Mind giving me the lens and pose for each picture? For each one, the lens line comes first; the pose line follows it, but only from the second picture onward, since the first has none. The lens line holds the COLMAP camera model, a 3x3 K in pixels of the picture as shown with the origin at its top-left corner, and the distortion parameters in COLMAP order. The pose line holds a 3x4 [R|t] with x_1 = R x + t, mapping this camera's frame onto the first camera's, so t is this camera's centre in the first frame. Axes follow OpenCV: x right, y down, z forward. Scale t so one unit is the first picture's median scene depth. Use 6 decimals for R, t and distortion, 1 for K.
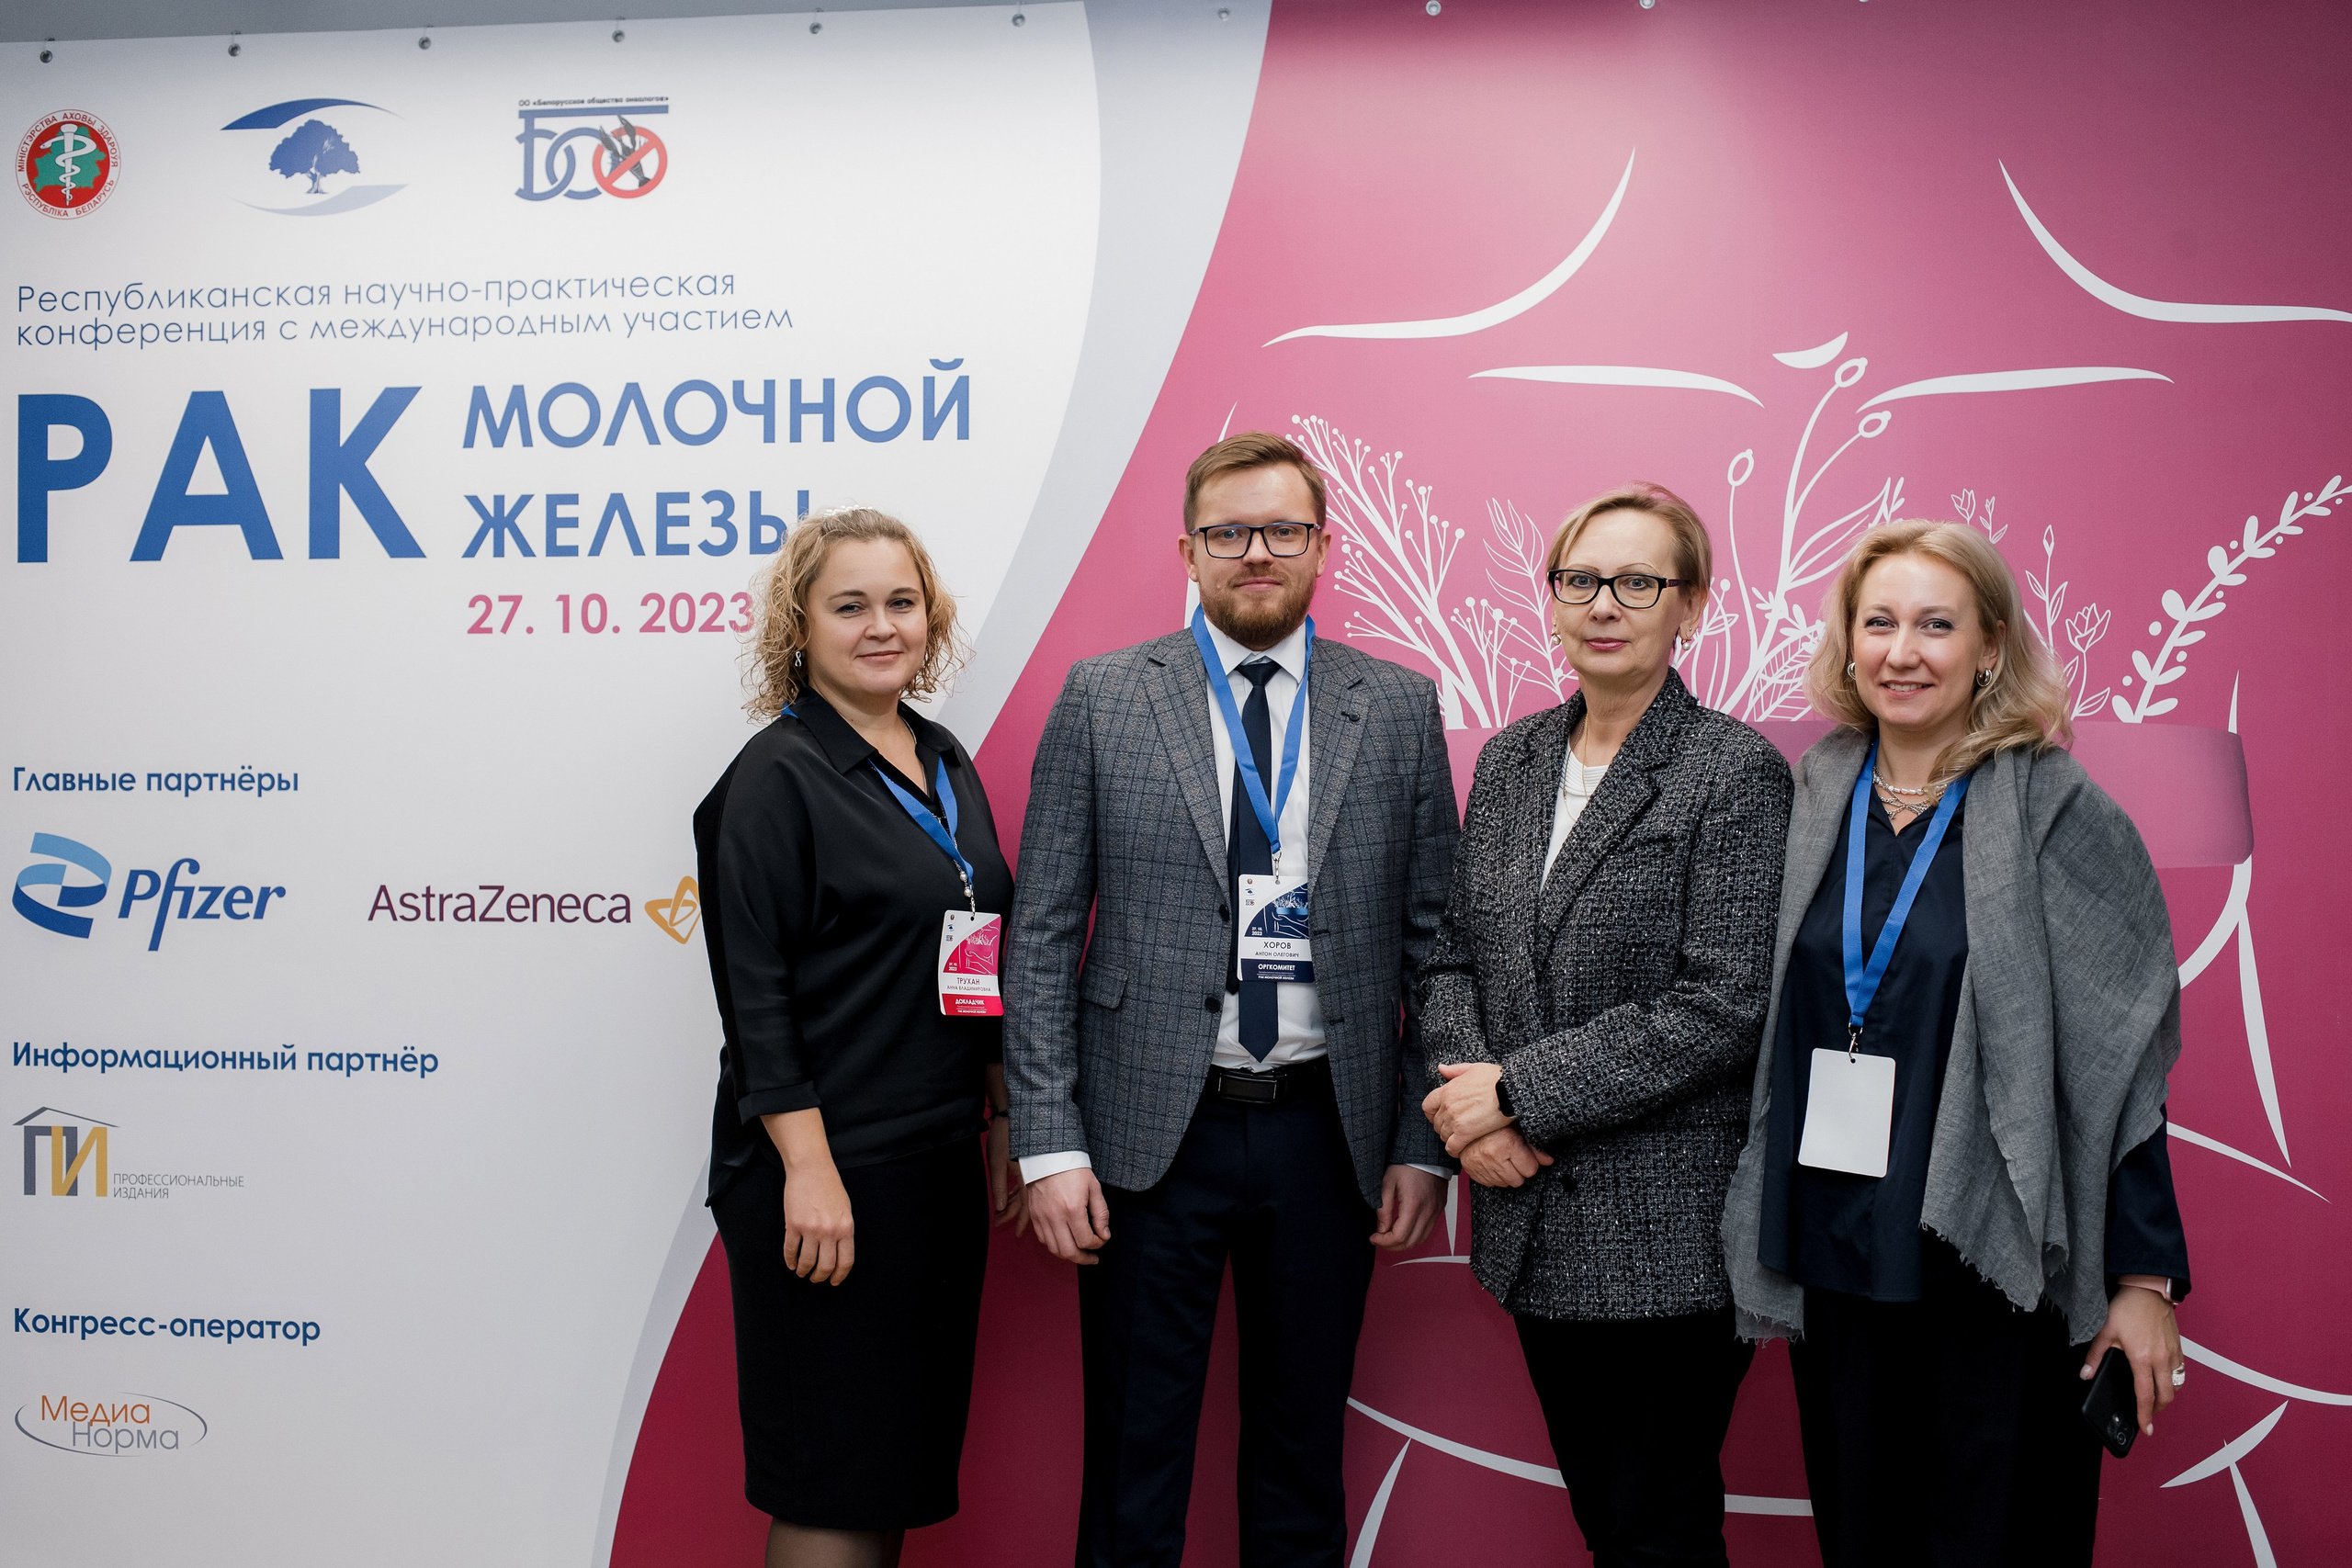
lens RADIAL K [[2661.7, 0, 1176.0], [0, 2661.7, 784.0], [0, 0, 1]] dist [-0.050815, 0.102150]
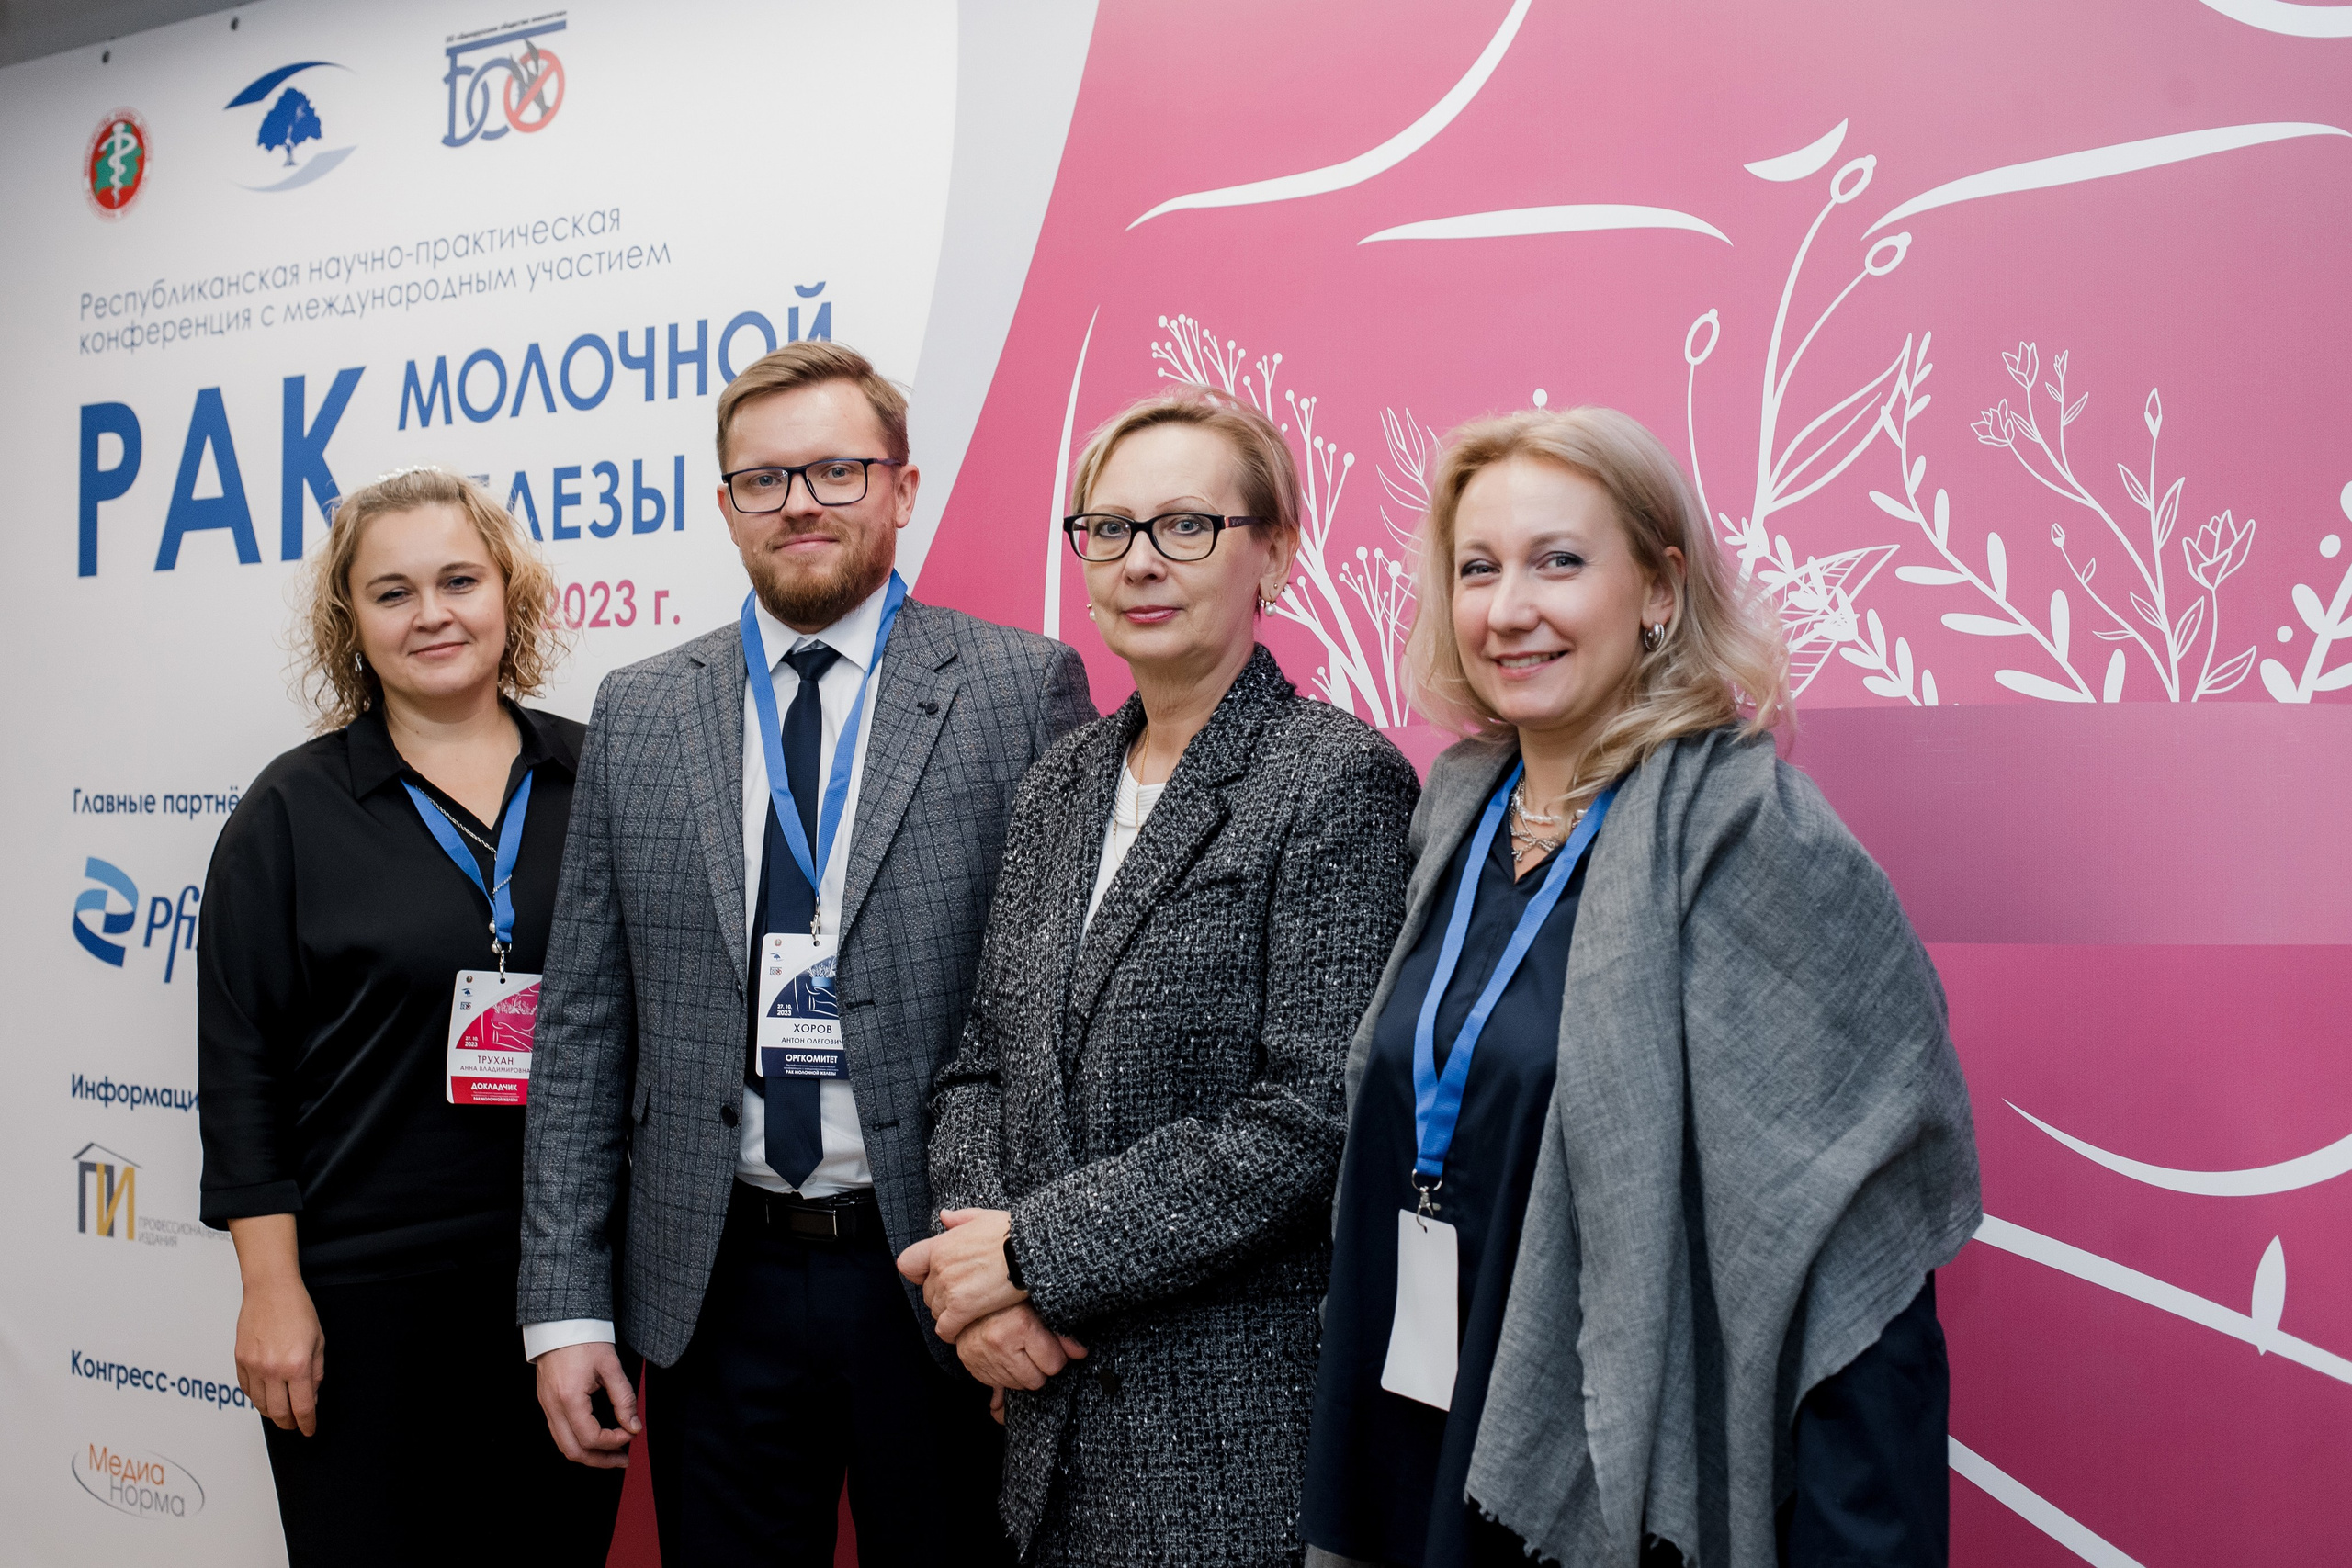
lens RADIAL K [[2781.4, 0, 1172.2], [0, 2781.4, 711.9], [0, 0, 1]] dist [-0.018775, 0.010266]
pose [[0.883330, -0.017524, -0.468424, 0.405010], [0.005956, 0.999640, -0.026164, -0.005706], [0.468714, 0.020321, 0.883116, 0.299335]]
